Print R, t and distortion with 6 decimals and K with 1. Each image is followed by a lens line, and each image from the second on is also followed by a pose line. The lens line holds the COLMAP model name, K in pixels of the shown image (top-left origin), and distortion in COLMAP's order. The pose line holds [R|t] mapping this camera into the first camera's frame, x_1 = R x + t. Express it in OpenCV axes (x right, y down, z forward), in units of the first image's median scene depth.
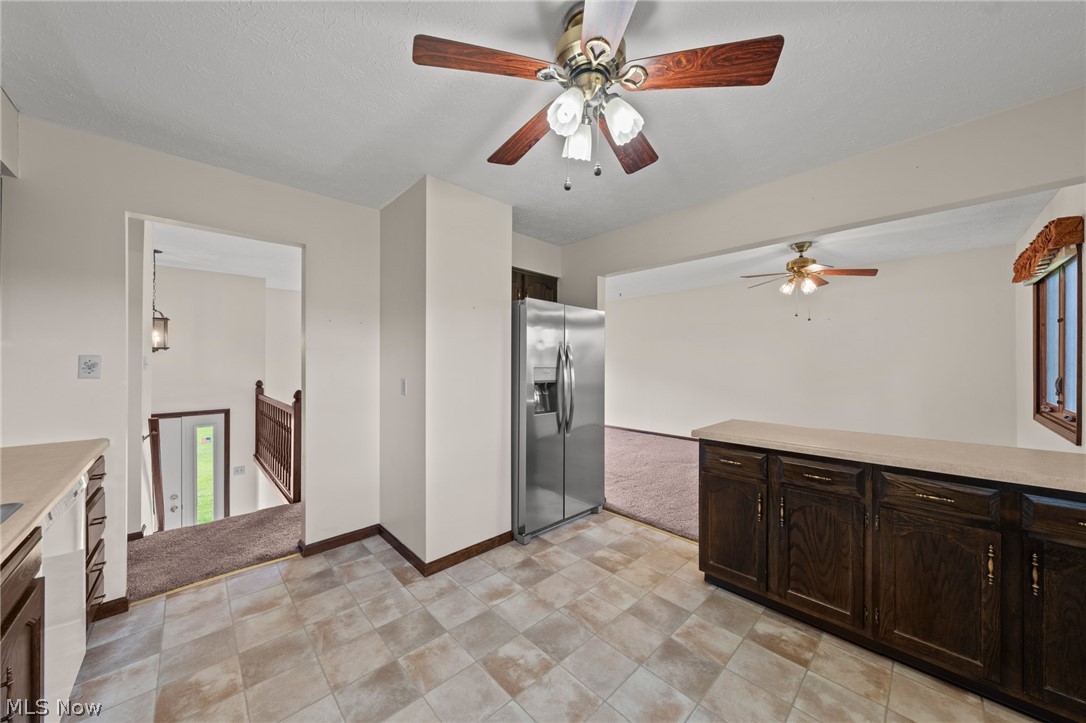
lens RADIAL K [[369.4, 0, 541.8], [0, 369.4, 361.0], [0, 0, 1]] dist [-0.008593, 0.000579]
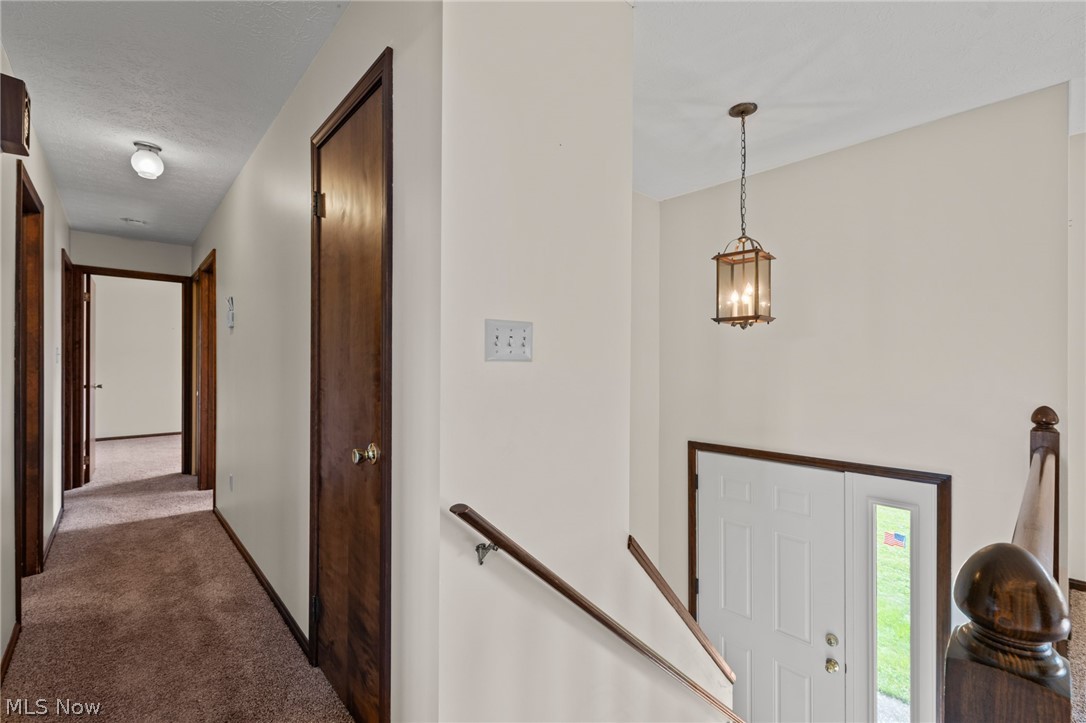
lens RADIAL K [[493.2, 0, 562.6], [0, 493.2, 368.9], [0, 0, 1]] dist [0.000455, 0.000672]
pose [[-0.019011, 0.010101, -0.999768, -0.695985], [-0.001269, 0.999948, 0.010127, 0.032348], [0.999818, 0.001462, -0.018997, 1.266066]]
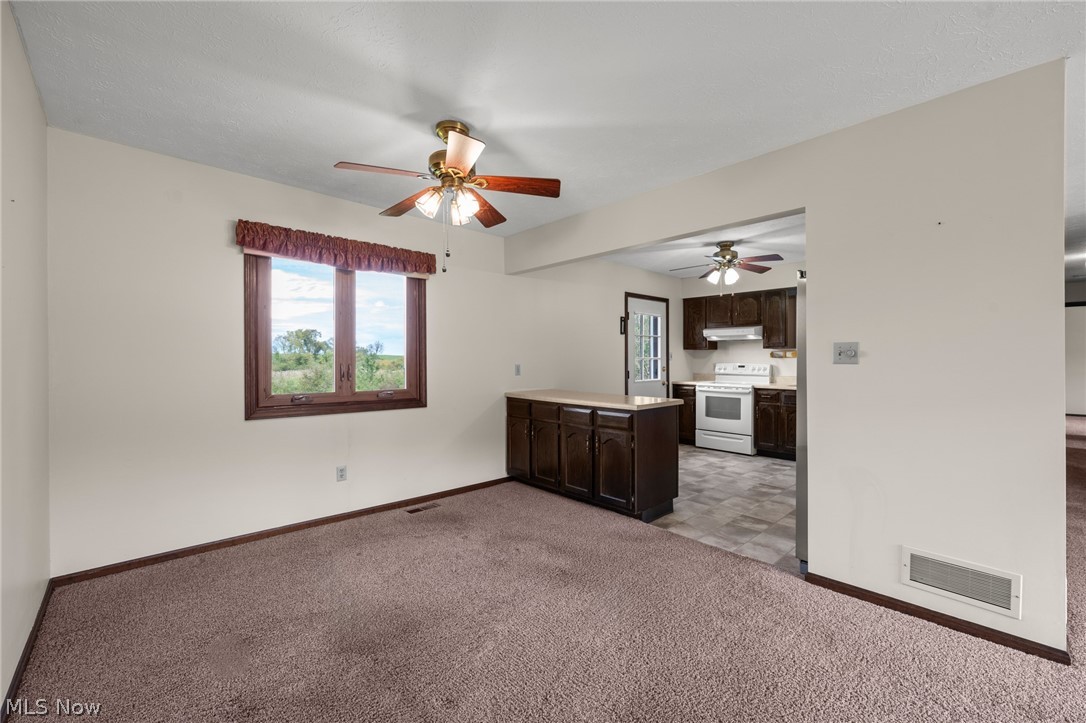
lens RADIAL K [[444.1, 0, 540.6], [0, 444.1, 360.7], [0, 0, 1]] dist [0.001751, -0.001703]
pose [[-0.999878, 0.001117, 0.015589, 0.848585], [0.001126, 0.999999, 0.000610, 0.032715], [-0.015589, 0.000627, -0.999878, 2.480038]]
